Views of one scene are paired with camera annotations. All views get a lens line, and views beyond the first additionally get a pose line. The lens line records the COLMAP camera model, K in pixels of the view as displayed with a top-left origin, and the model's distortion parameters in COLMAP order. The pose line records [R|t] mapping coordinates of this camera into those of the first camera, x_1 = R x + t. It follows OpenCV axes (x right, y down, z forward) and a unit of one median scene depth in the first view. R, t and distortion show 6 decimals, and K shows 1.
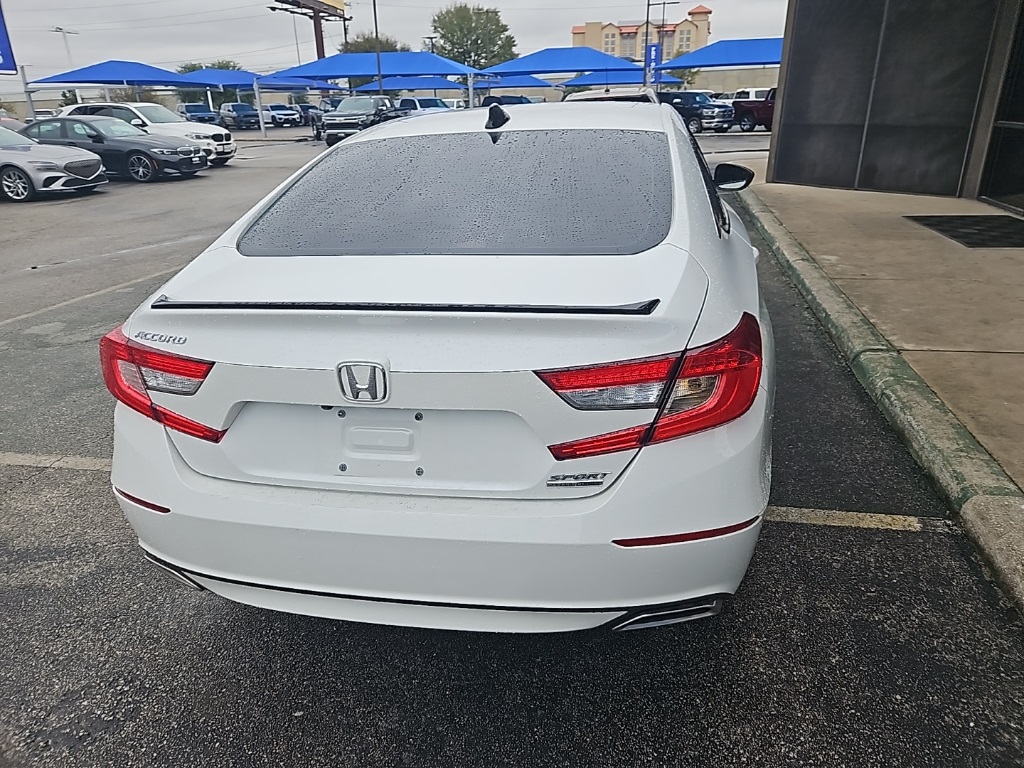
lens RADIAL K [[689.8, 0, 525.9], [0, 689.8, 379.9], [0, 0, 1]] dist [0.058792, -0.046534]
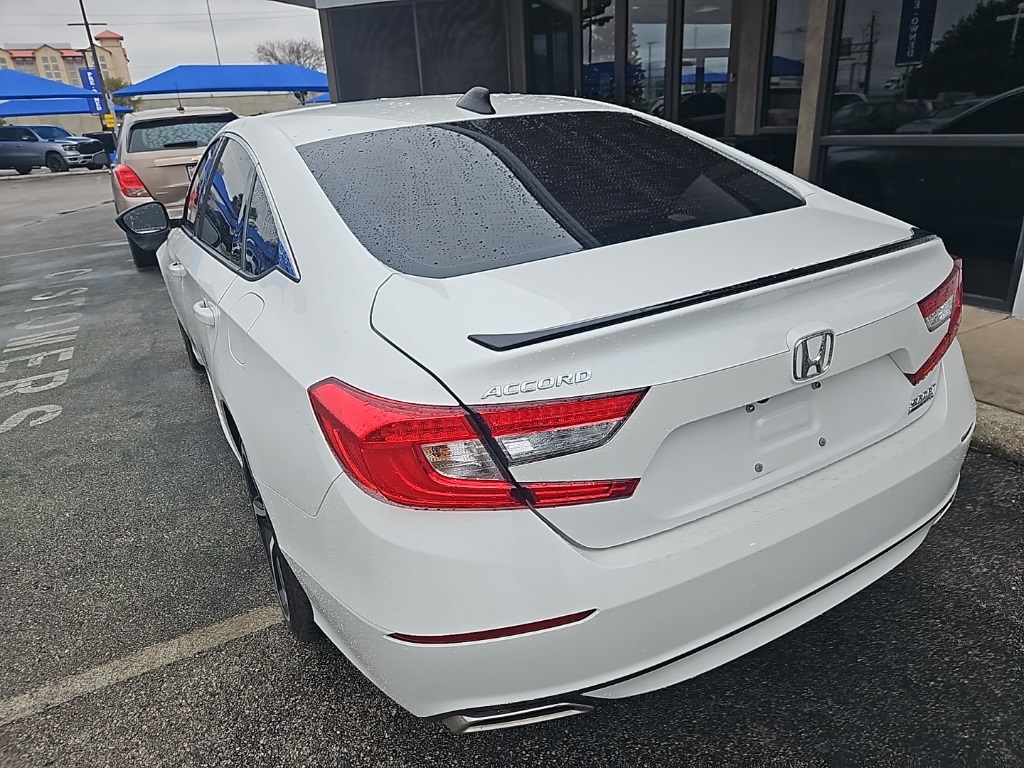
lens RADIAL K [[689.8, 0, 513.2], [0, 689.8, 382.2], [0, 0, 1]] dist [0.058792, -0.046534]
pose [[0.773519, -0.260378, 0.577817, -0.683368], [0.277718, 0.958770, 0.060266, -0.081328], [-0.569686, 0.113853, 0.813938, 0.309902]]
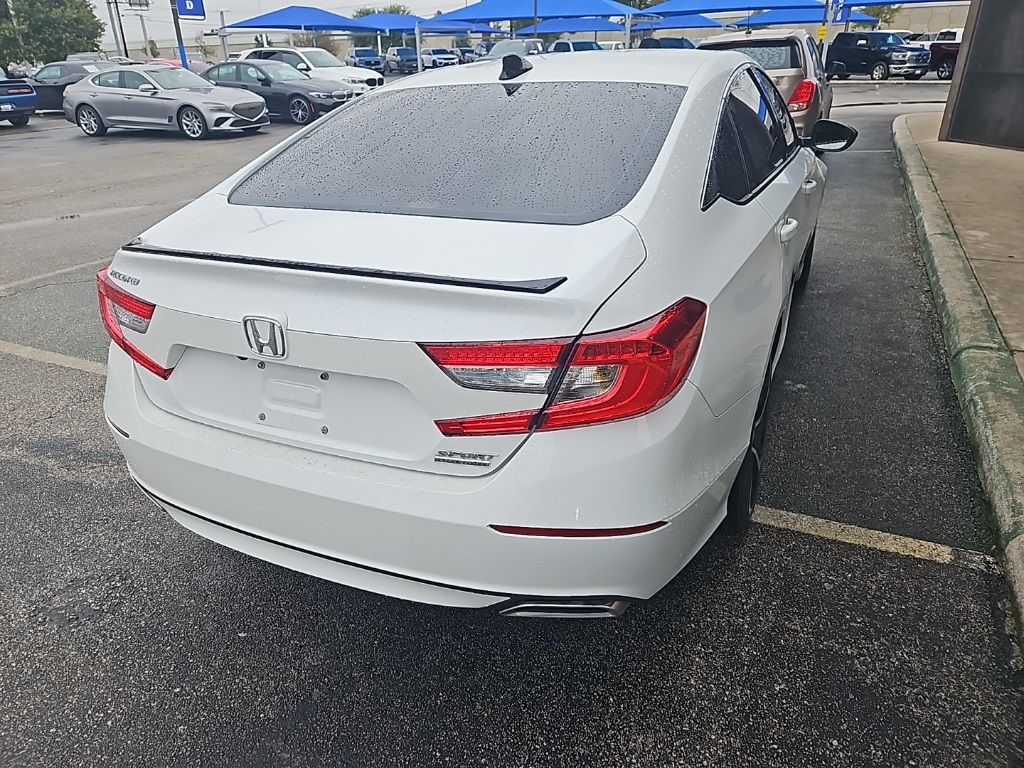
lens RADIAL K [[689.8, 0, 507.5], [0, 689.8, 381.0], [0, 0, 1]] dist [0.058792, -0.046534]
pose [[0.969761, 0.106591, -0.219549, 0.218839], [-0.091133, 0.992668, 0.079400, -0.029693], [0.226403, -0.056991, 0.972365, 0.051487]]
